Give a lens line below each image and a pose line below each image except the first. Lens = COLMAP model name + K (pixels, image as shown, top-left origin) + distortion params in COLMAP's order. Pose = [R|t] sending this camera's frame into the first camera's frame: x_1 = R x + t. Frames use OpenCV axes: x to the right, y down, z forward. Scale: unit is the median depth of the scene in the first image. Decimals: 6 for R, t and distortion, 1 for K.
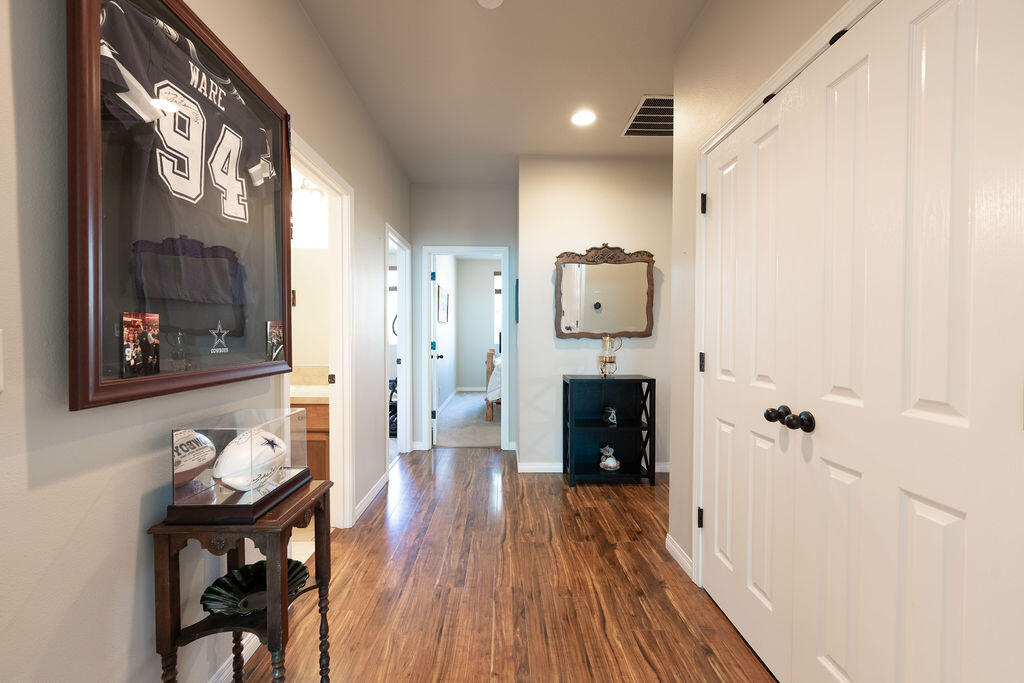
lens RADIAL K [[411.5, 0, 510.2], [0, 411.5, 343.9], [0, 0, 1]] dist [-0.000627, -0.000189]
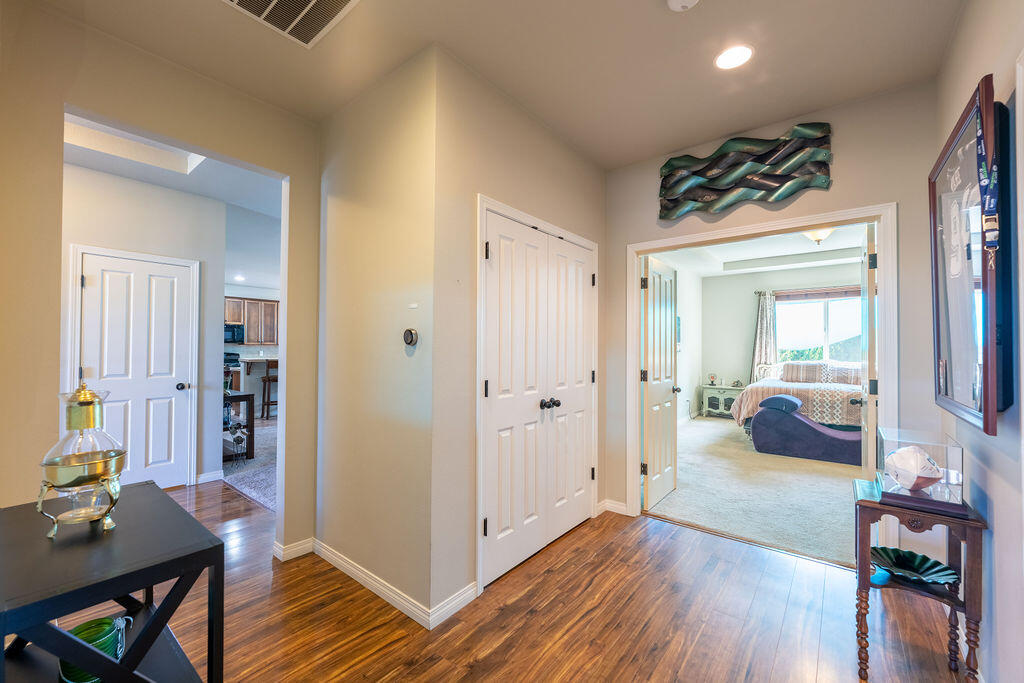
lens RADIAL K [[411.5, 0, 510.2], [0, 411.5, 343.9], [0, 0, 1]] dist [-0.000627, -0.000189]
pose [[-0.765146, 0.001486, 0.643856, -0.351616], [0.008353, 0.999936, 0.007618, -0.096767], [-0.643803, 0.011207, -0.765109, 2.018870]]
